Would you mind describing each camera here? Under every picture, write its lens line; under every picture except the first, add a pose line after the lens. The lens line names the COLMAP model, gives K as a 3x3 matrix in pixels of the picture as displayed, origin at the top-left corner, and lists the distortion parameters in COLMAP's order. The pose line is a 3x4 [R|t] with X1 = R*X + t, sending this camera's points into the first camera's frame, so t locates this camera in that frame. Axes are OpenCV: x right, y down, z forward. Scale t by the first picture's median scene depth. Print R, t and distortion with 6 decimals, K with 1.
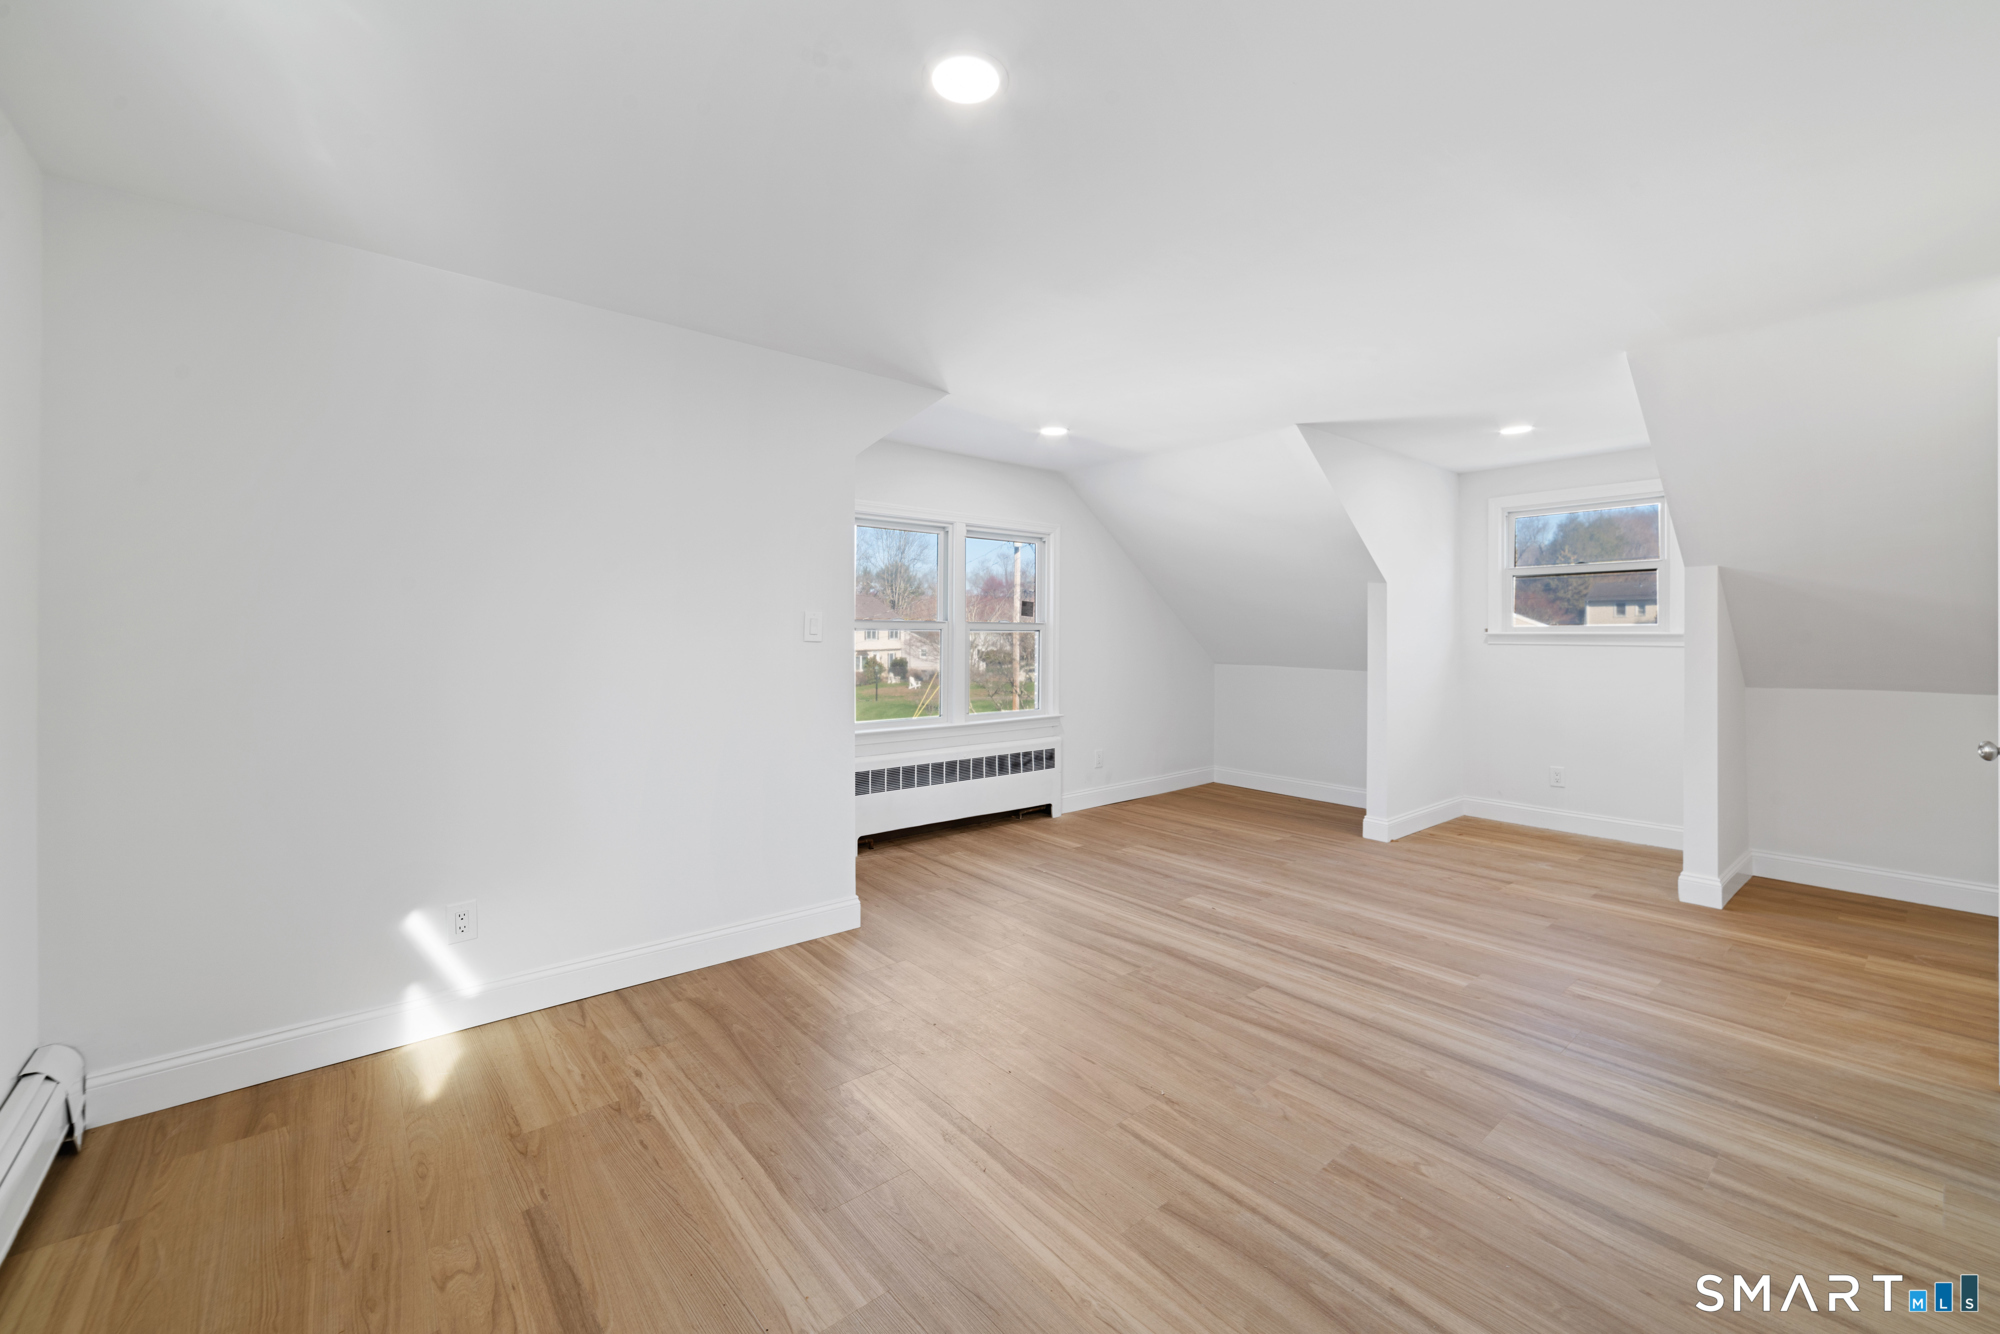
lens RADIAL K [[798.9, 0, 1000.0], [0, 798.9, 667.0], [0, 0, 1]] dist [-0.001315, -0.000107]
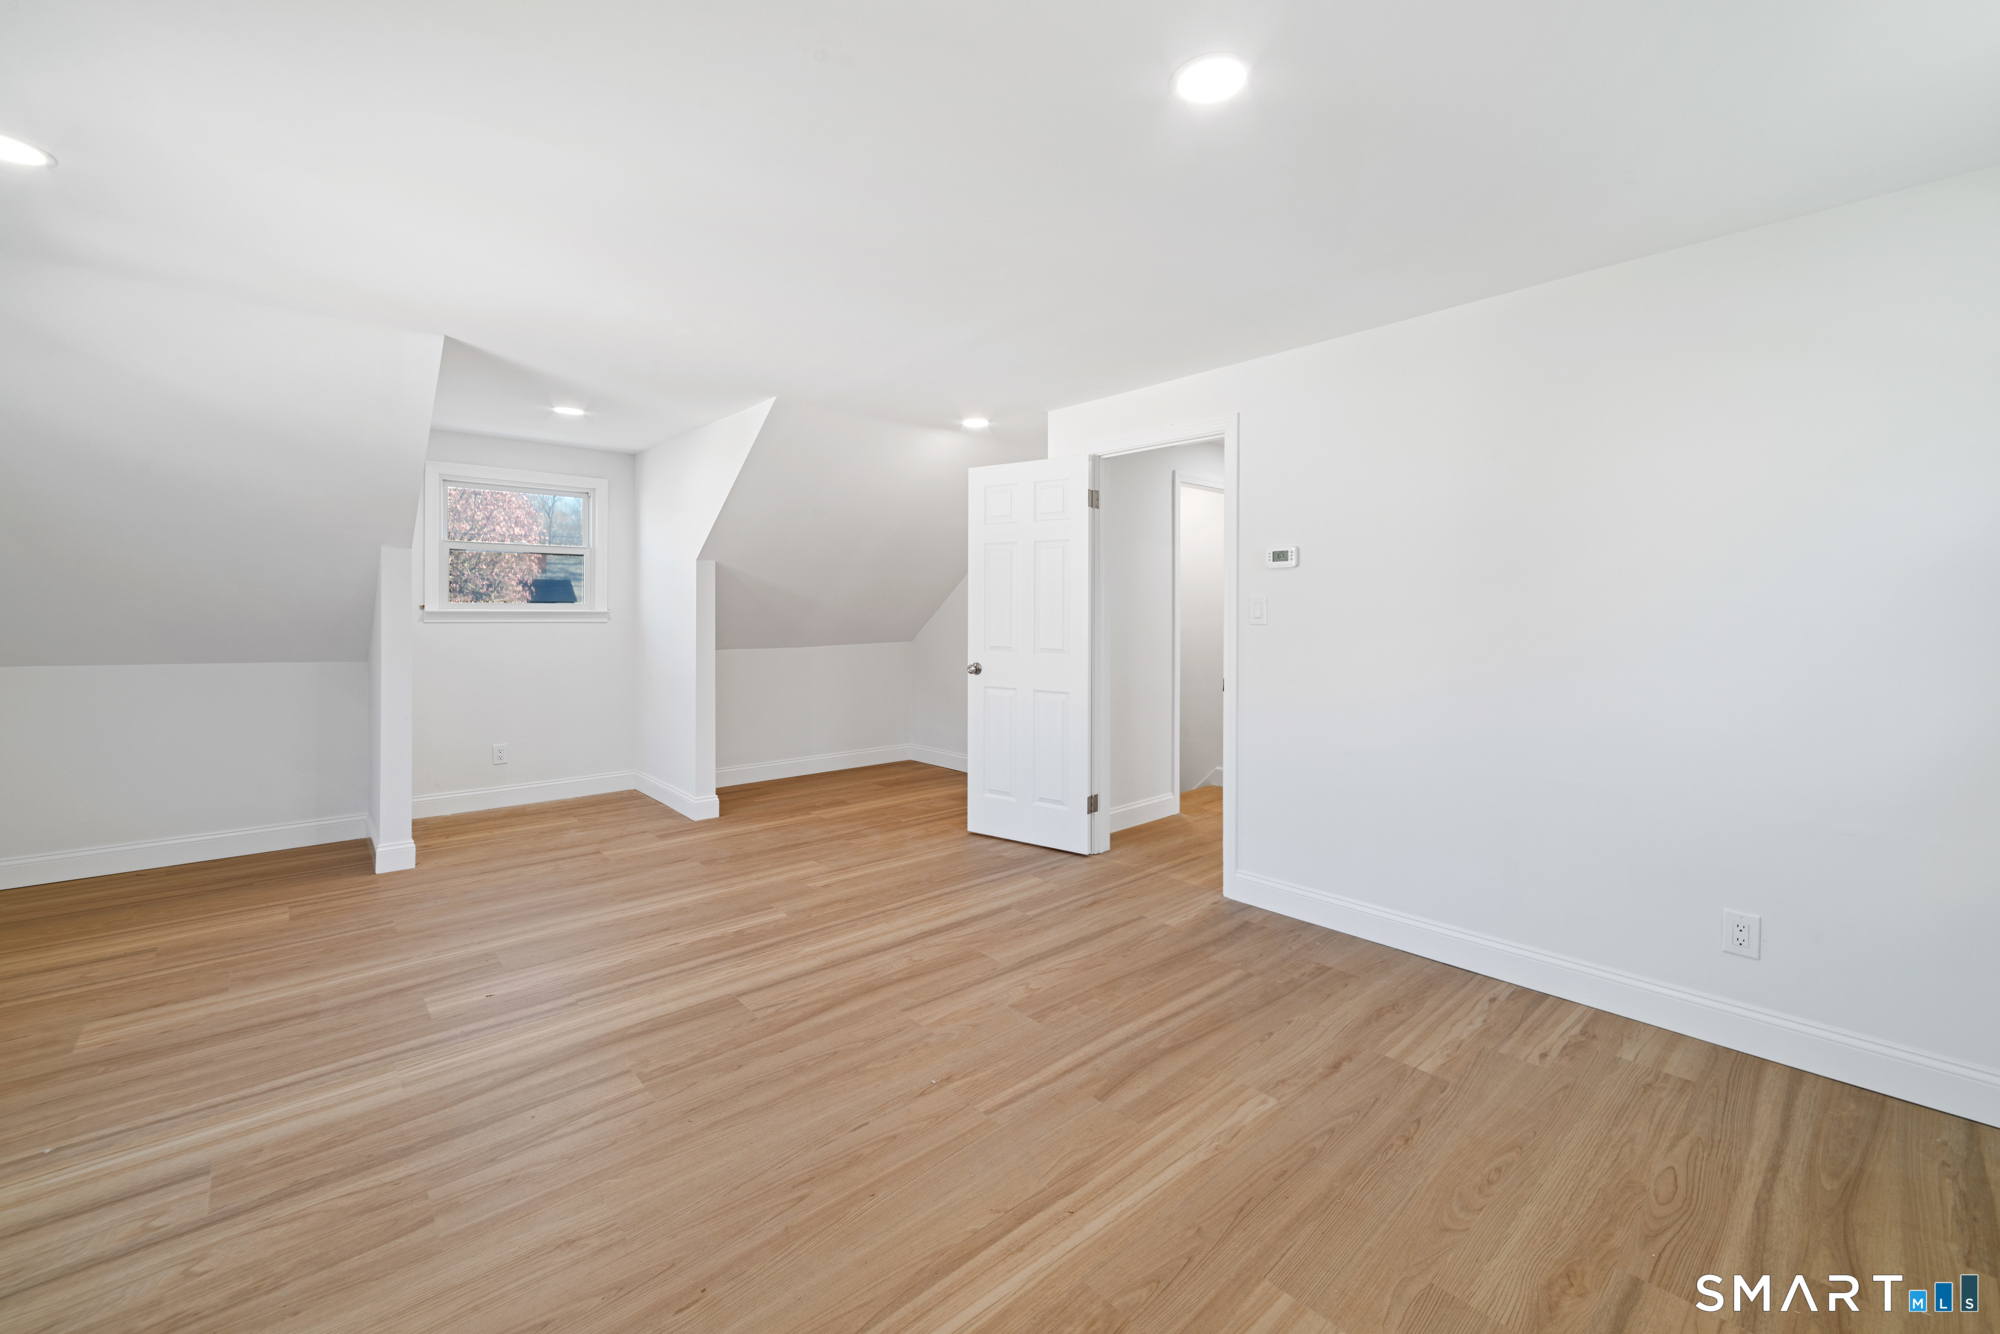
lens RADIAL K [[804.5, 0, 1011.0], [0, 804.5, 626.1], [0, 0, 1]] dist [0.003057, -0.001040]
pose [[-0.032417, -0.017721, 0.999317, -0.646951], [0.037873, 0.999103, 0.018946, -0.034006], [-0.998757, 0.038462, -0.031716, 0.761158]]
